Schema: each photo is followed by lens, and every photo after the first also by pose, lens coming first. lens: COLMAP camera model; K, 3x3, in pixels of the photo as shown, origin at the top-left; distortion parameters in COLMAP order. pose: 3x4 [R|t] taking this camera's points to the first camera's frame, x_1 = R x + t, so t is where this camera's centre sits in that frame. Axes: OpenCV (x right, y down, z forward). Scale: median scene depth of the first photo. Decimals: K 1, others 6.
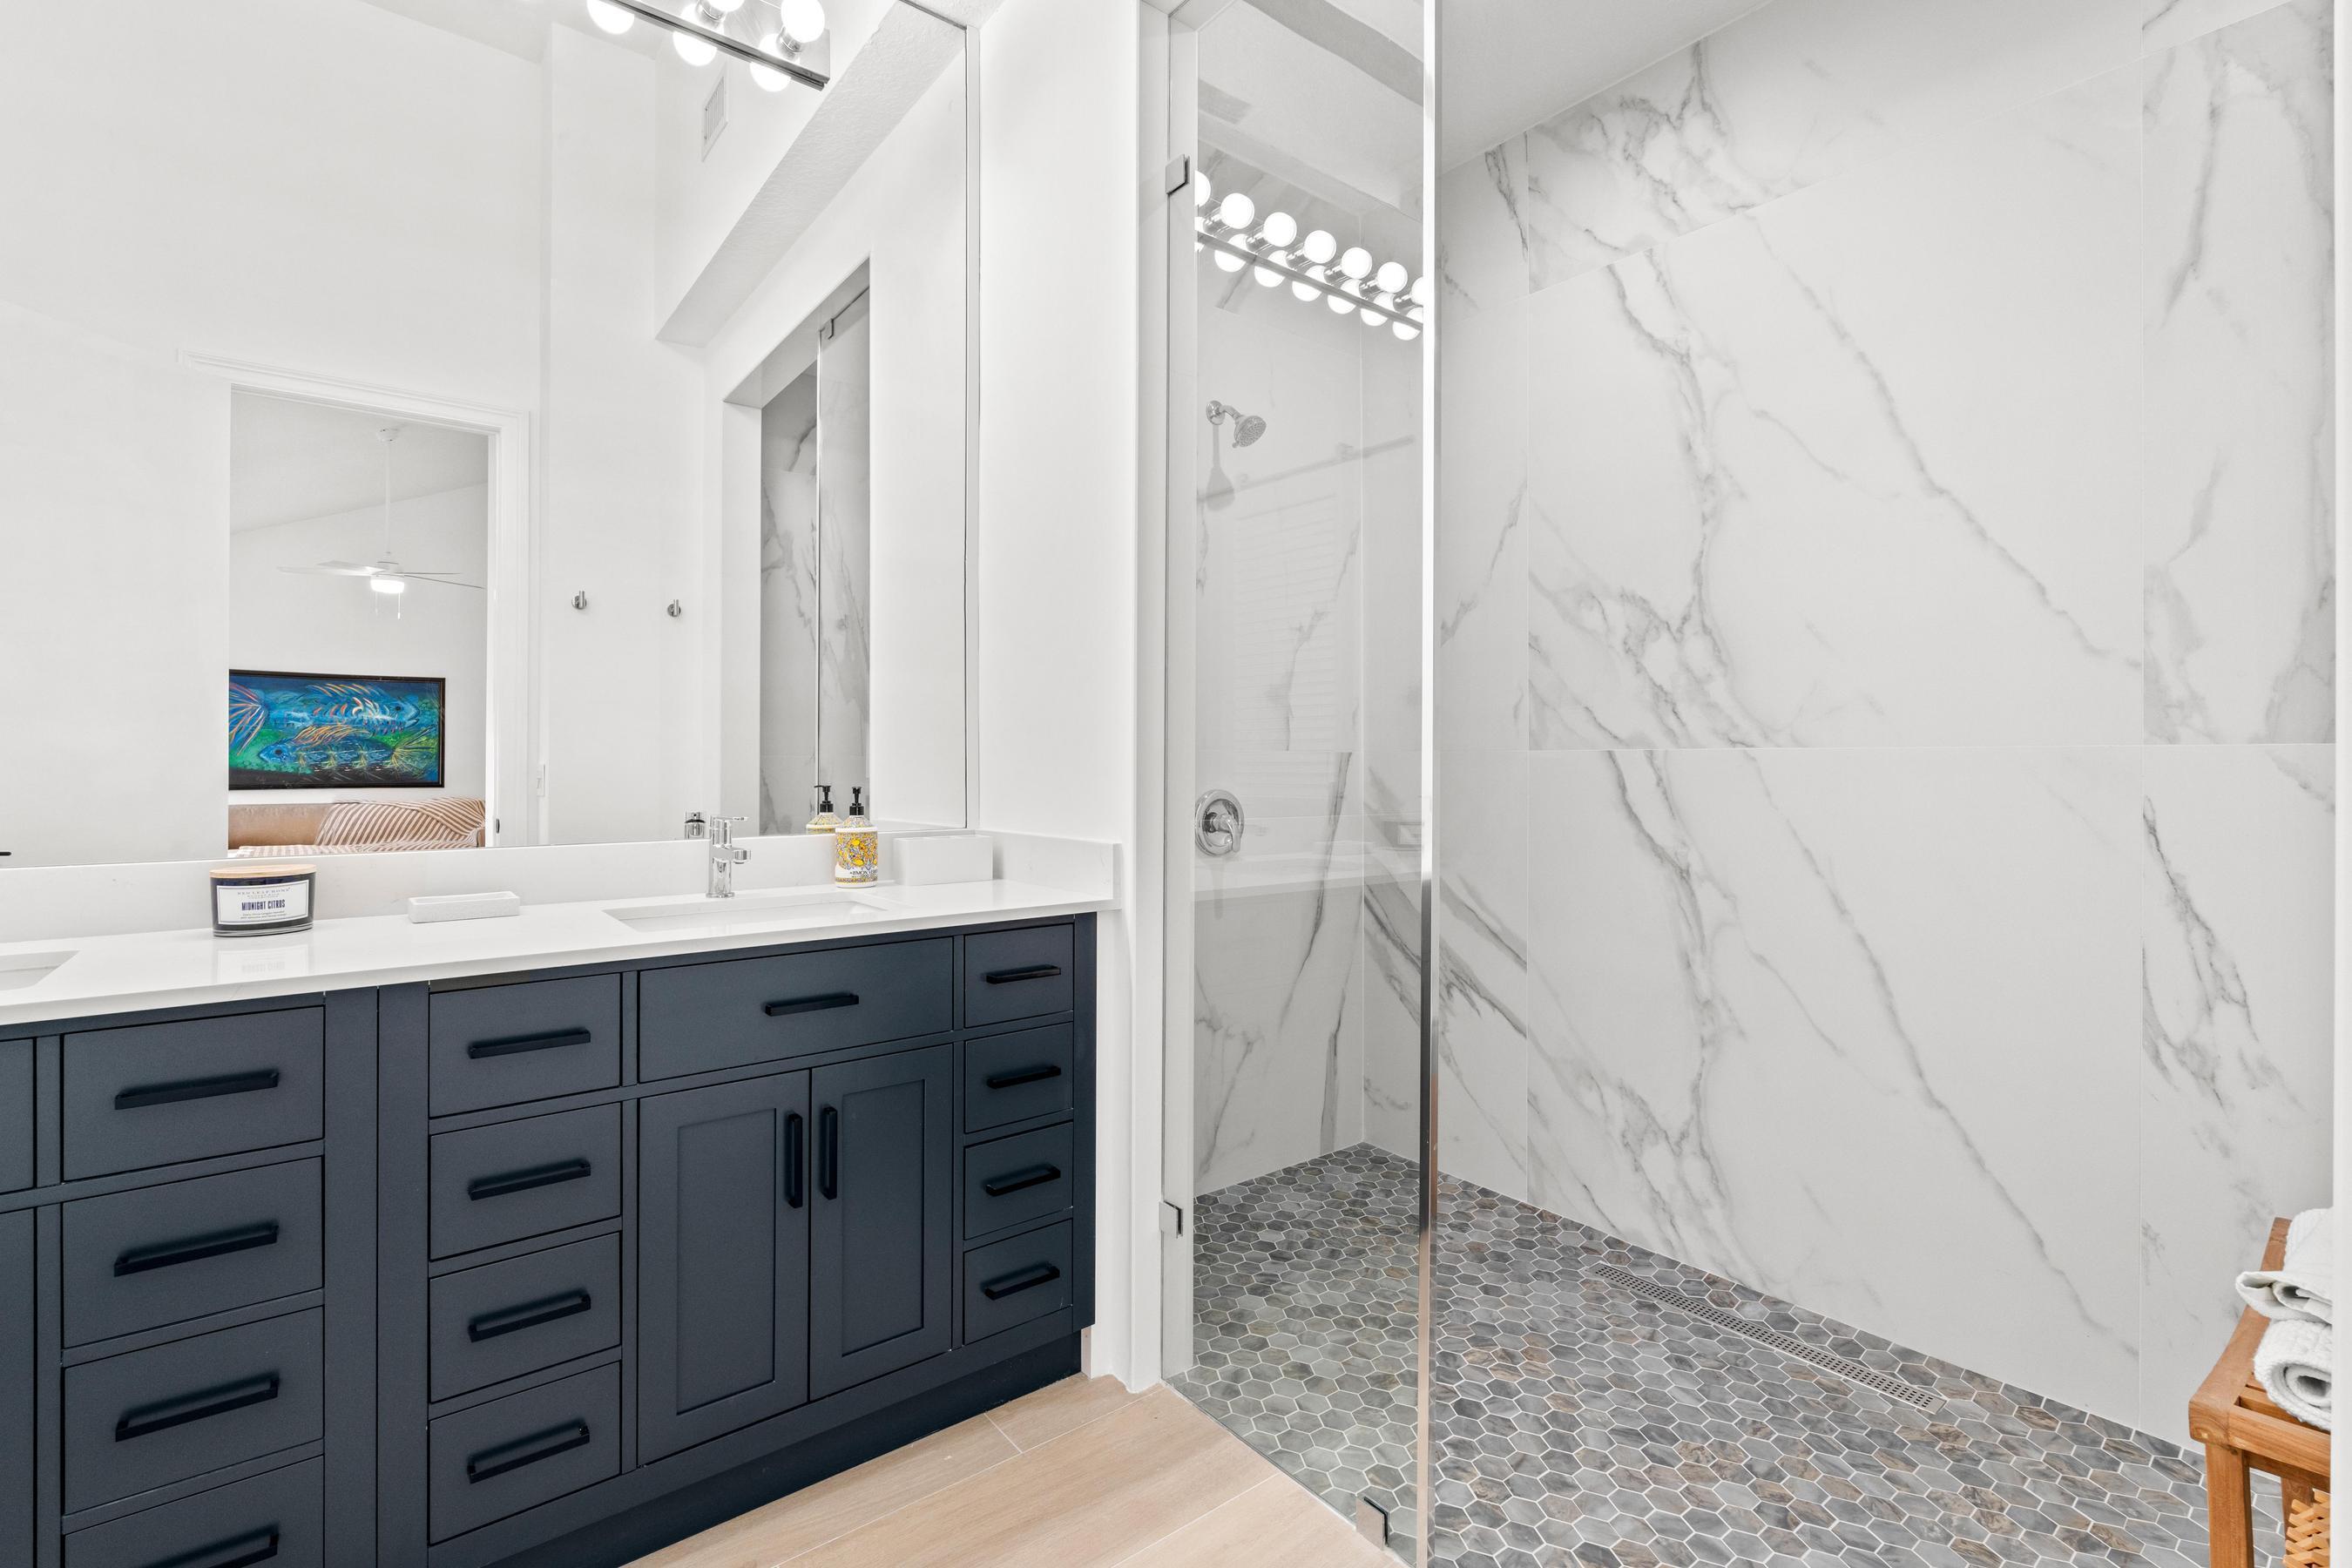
lens RADIAL K [[1035.2, 0, 1161.1], [0, 1035.2, 768.7], [0, 0, 1]] dist [-0.005993, 0.001193]
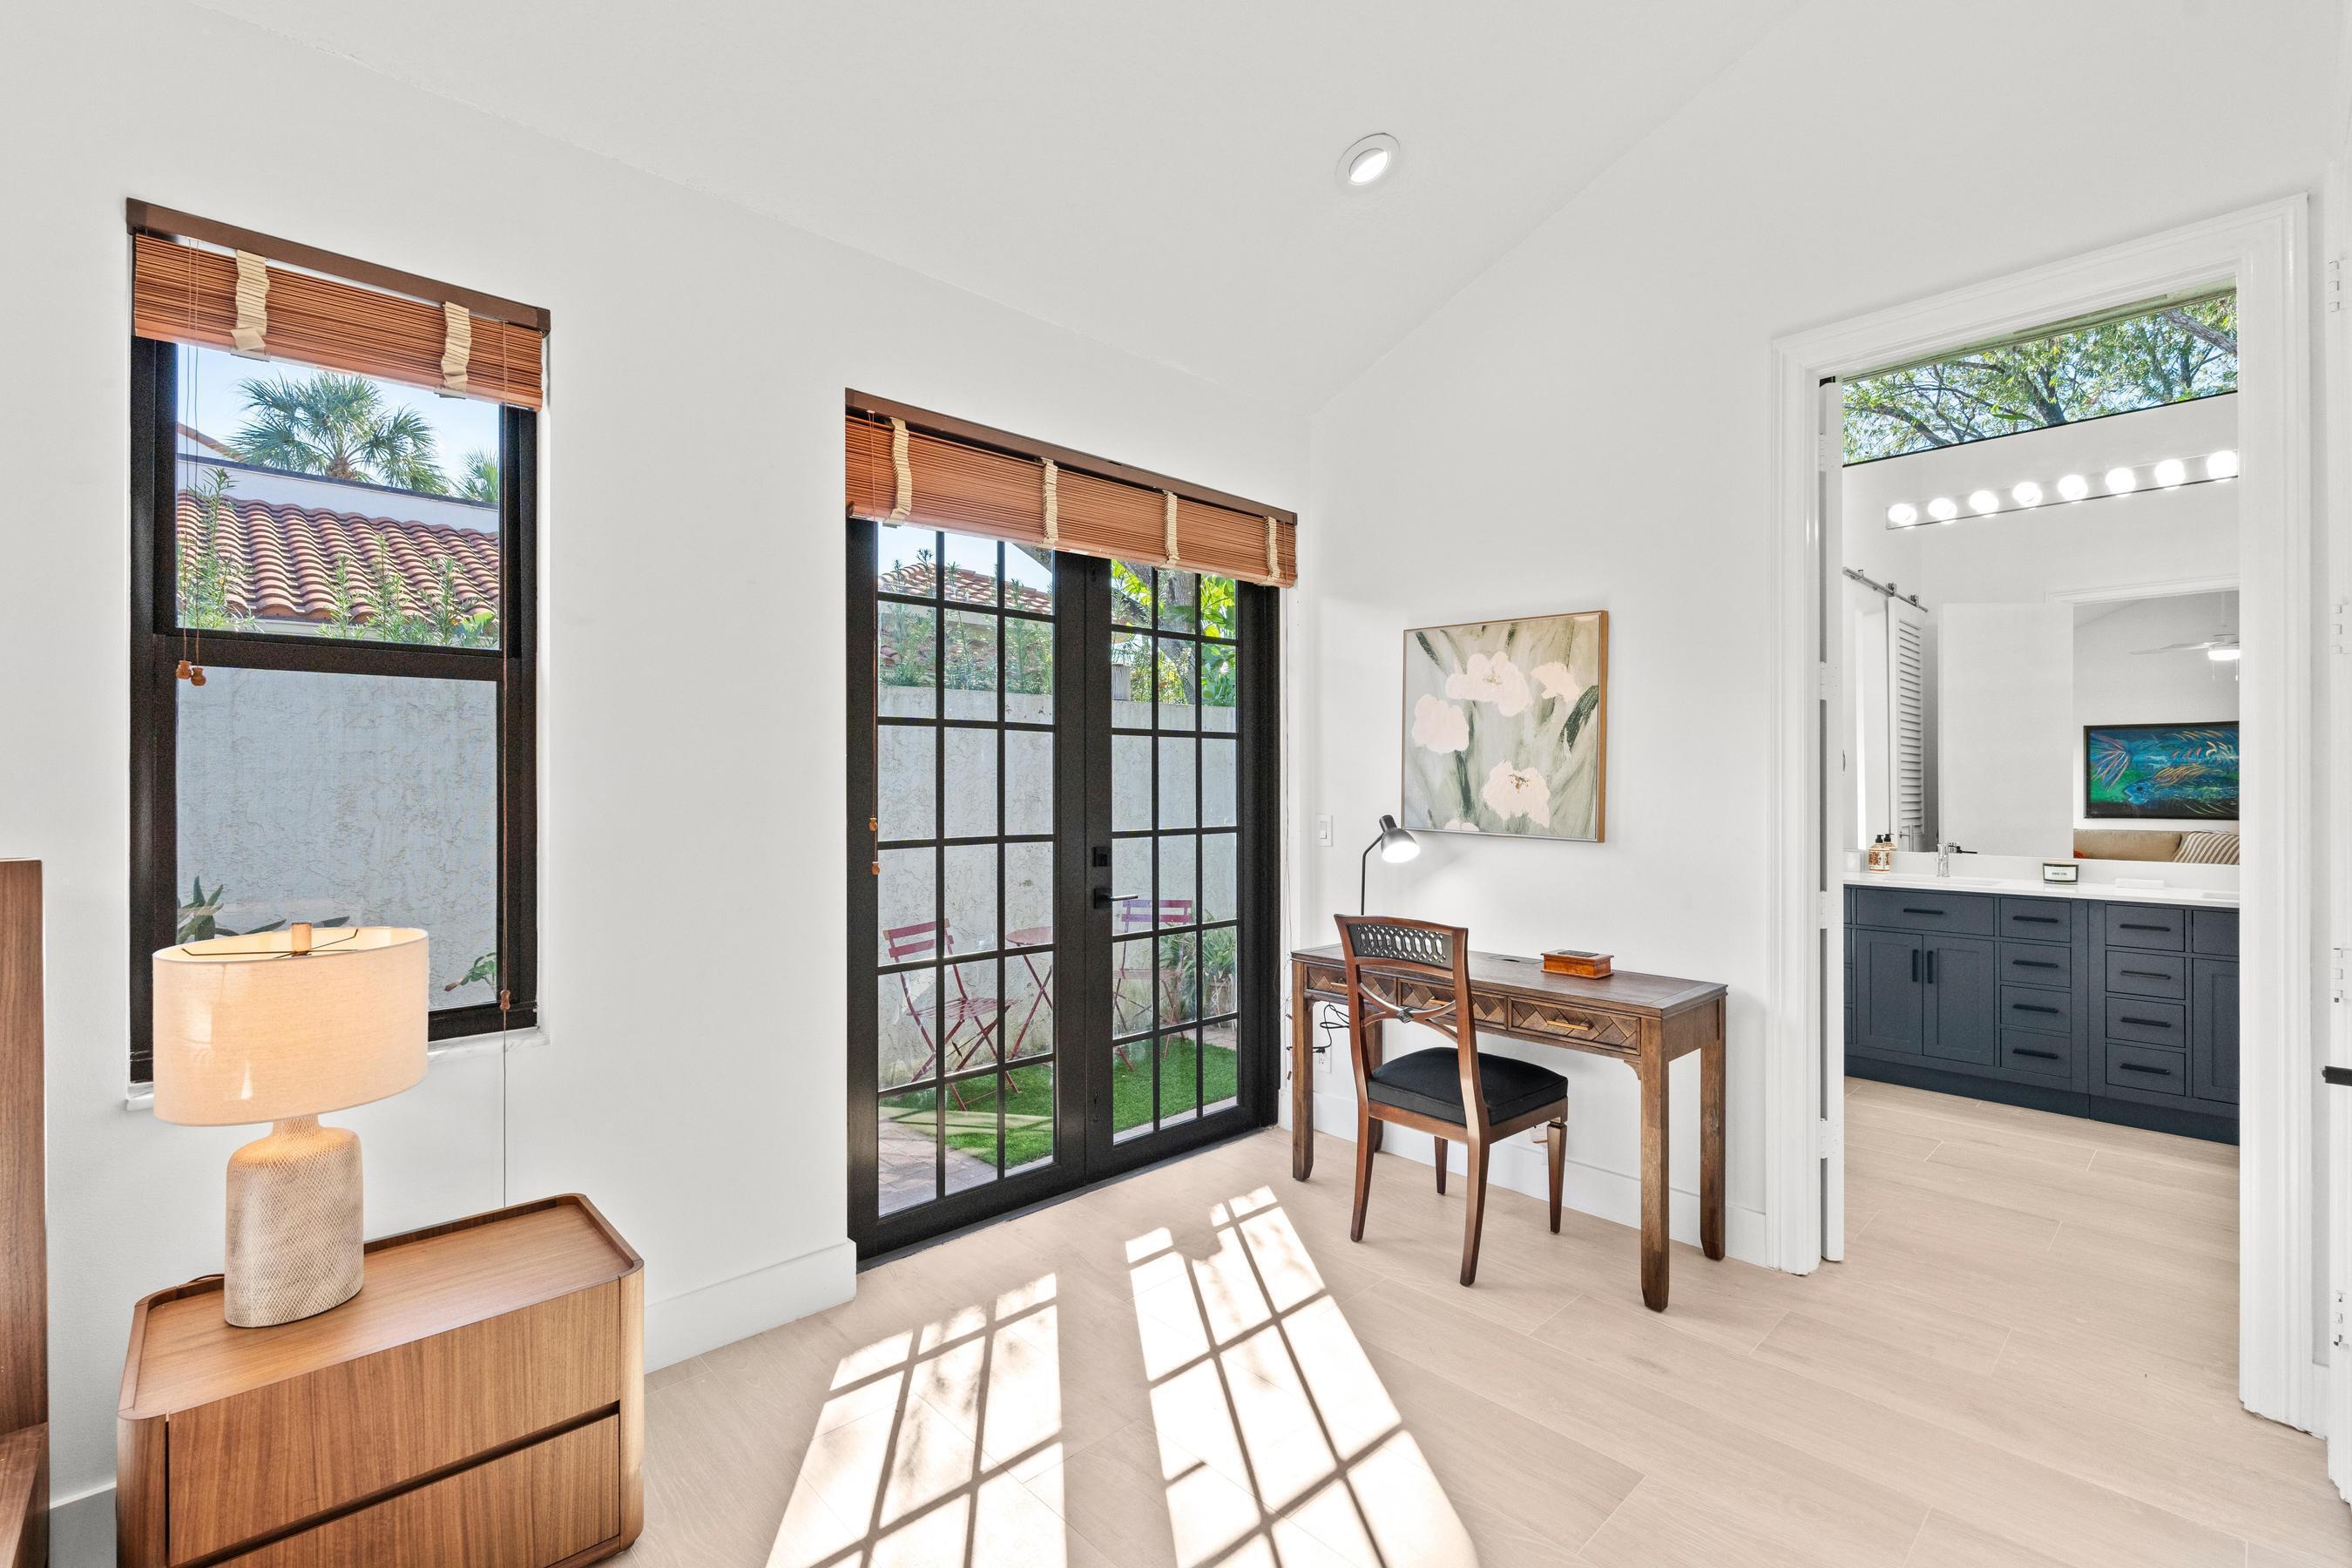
lens RADIAL K [[1035.2, 0, 1170.5], [0, 1035.2, 776.2], [0, 0, 1]] dist [-0.005993, 0.001193]
pose [[0.087182, -0.010960, -0.996132, 1.188622], [-0.001970, 0.999936, -0.011174, -0.069376], [0.996190, 0.002937, 0.087154, -1.150444]]
